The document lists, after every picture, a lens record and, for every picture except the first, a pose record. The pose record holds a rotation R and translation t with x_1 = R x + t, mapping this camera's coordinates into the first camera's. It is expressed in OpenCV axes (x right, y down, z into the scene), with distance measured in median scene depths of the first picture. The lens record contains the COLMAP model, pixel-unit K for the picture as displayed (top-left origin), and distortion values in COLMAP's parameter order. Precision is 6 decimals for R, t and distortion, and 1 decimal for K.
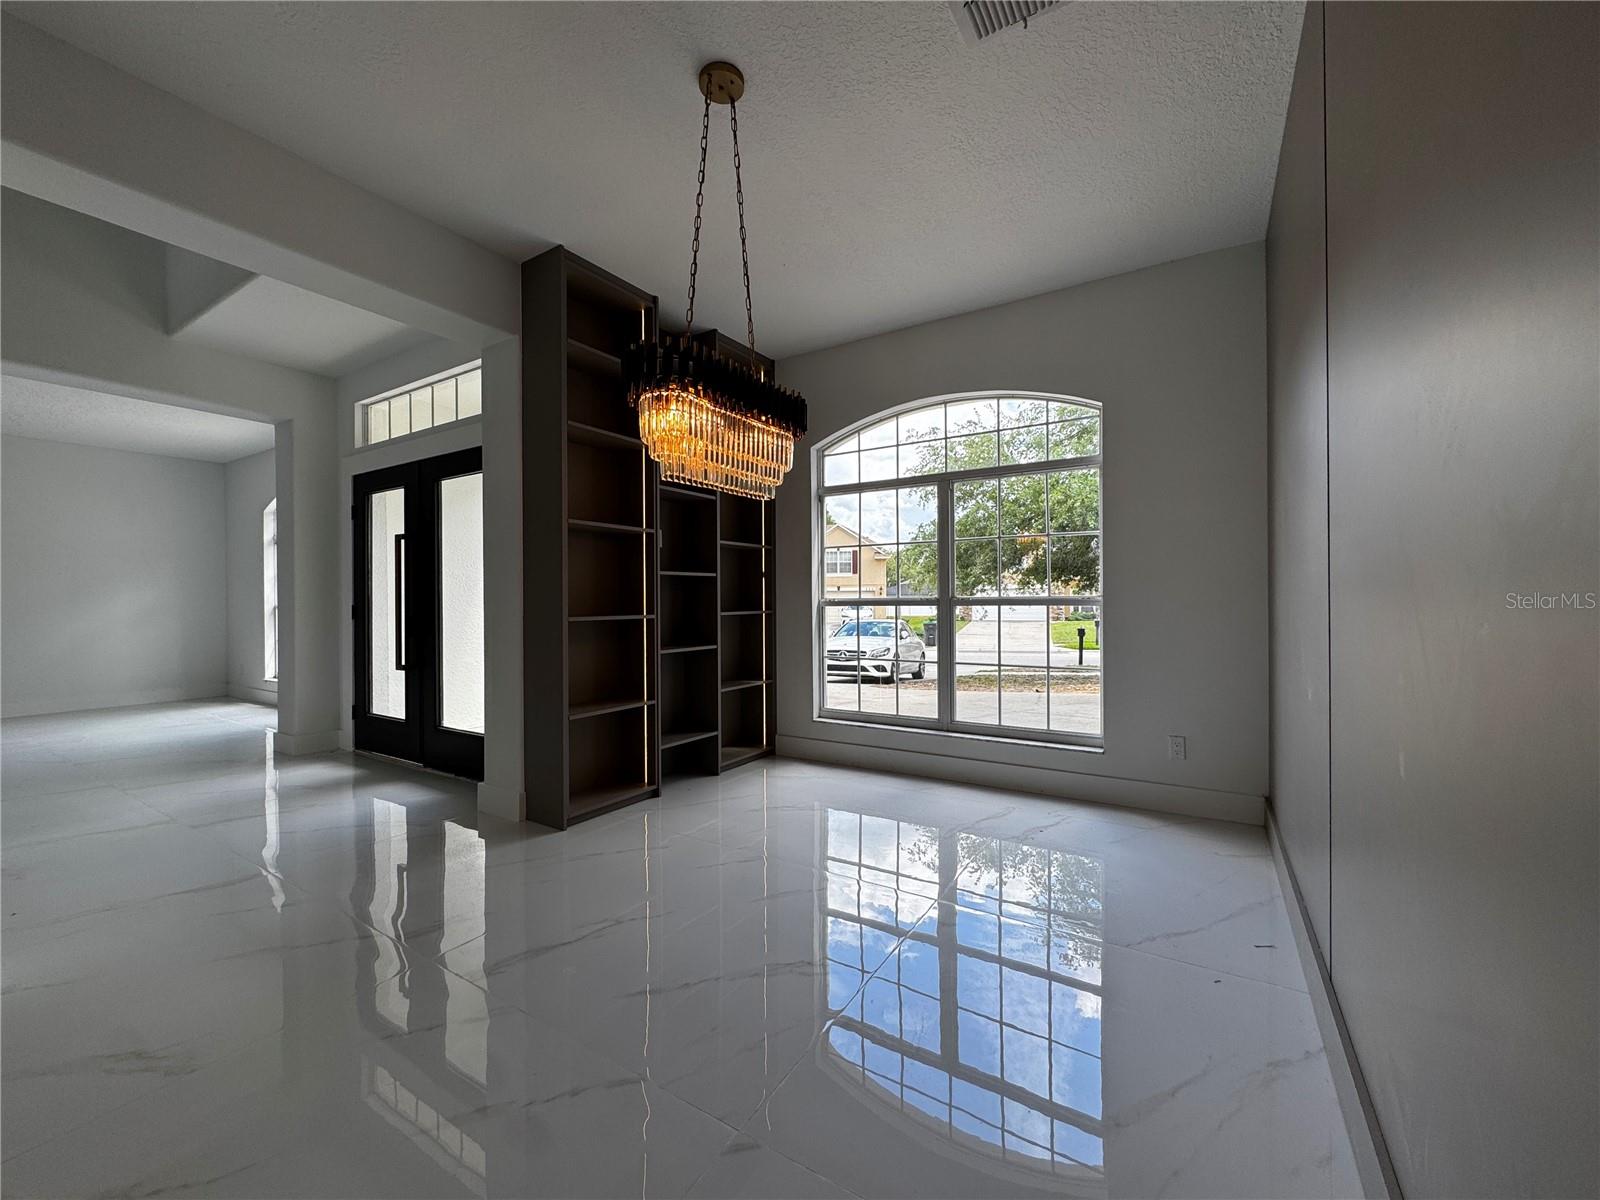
lens RADIAL K [[641.7, 0, 797.5], [0, 641.7, 599.8], [0, 0, 1]] dist [-0.001534, -0.000254]
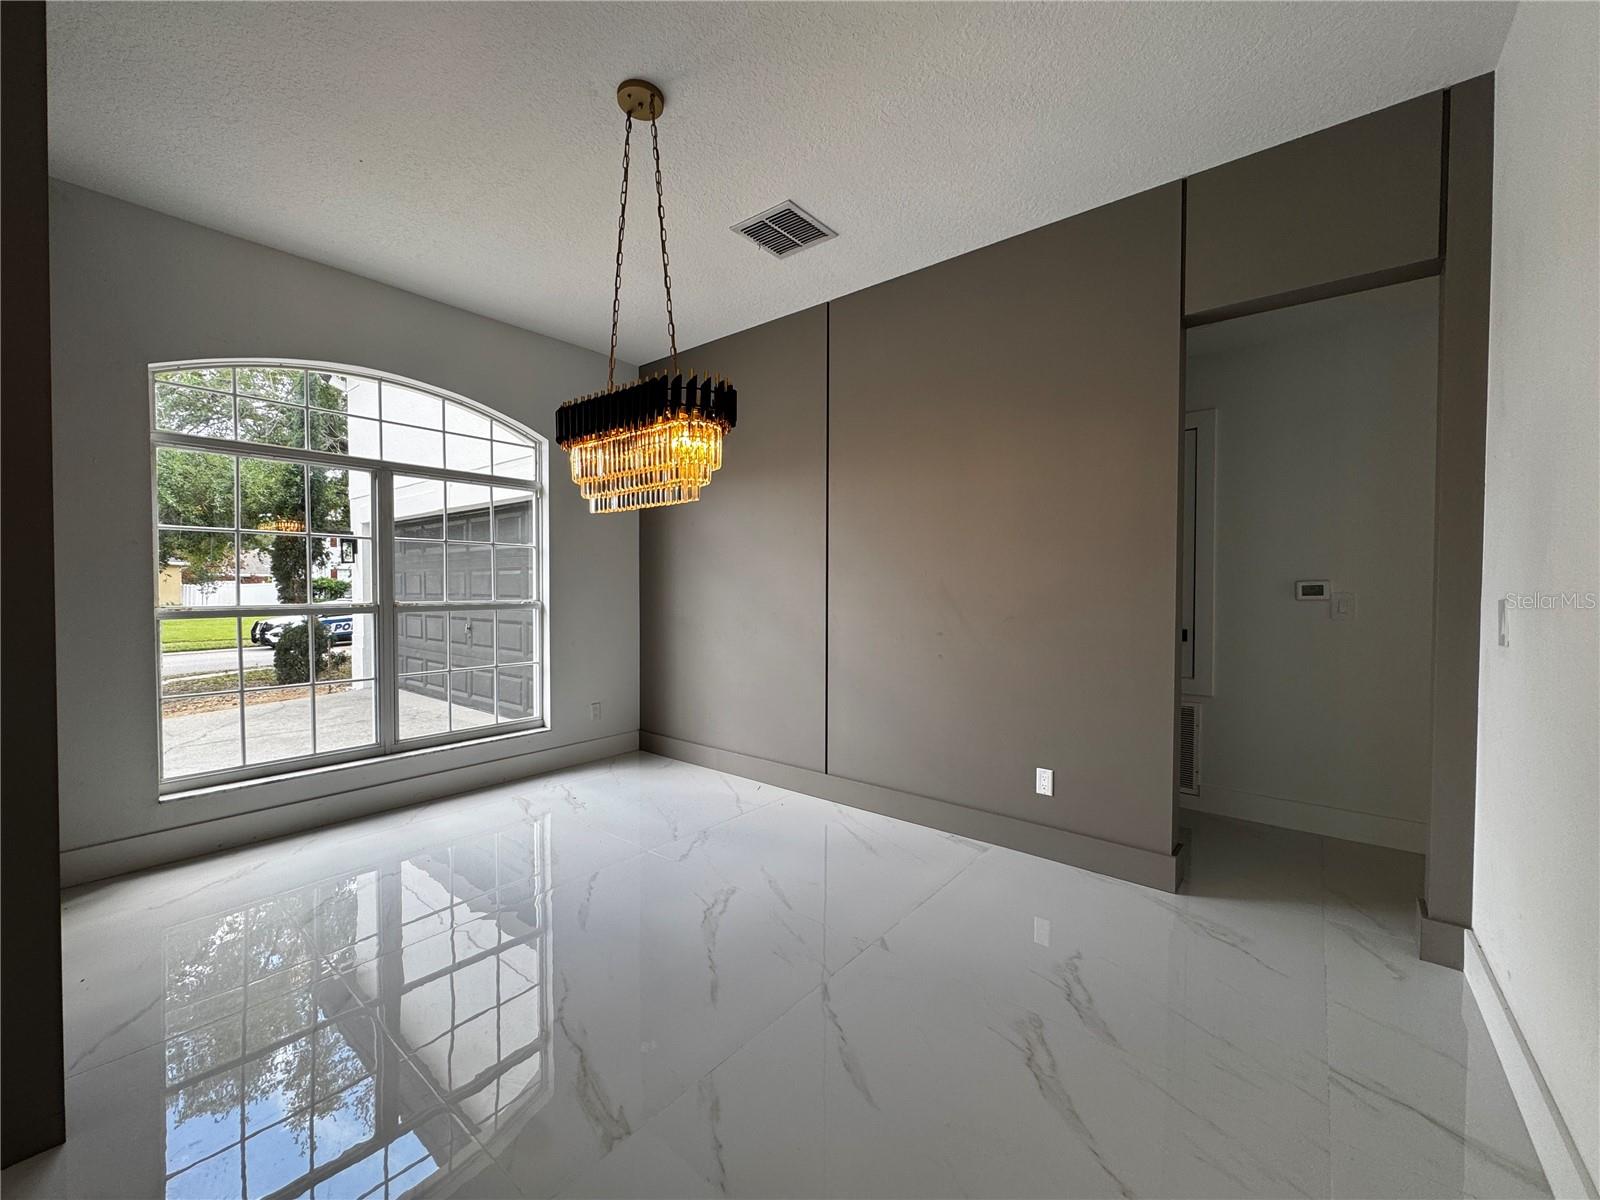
lens RADIAL K [[641.7, 0, 797.5], [0, 641.7, 599.8], [0, 0, 1]] dist [-0.001534, -0.000254]
pose [[0.117739, -0.013049, 0.992959, -0.596975], [-0.003067, 0.999904, 0.013504, -0.022814], [-0.993040, -0.004635, 0.117687, 0.349255]]
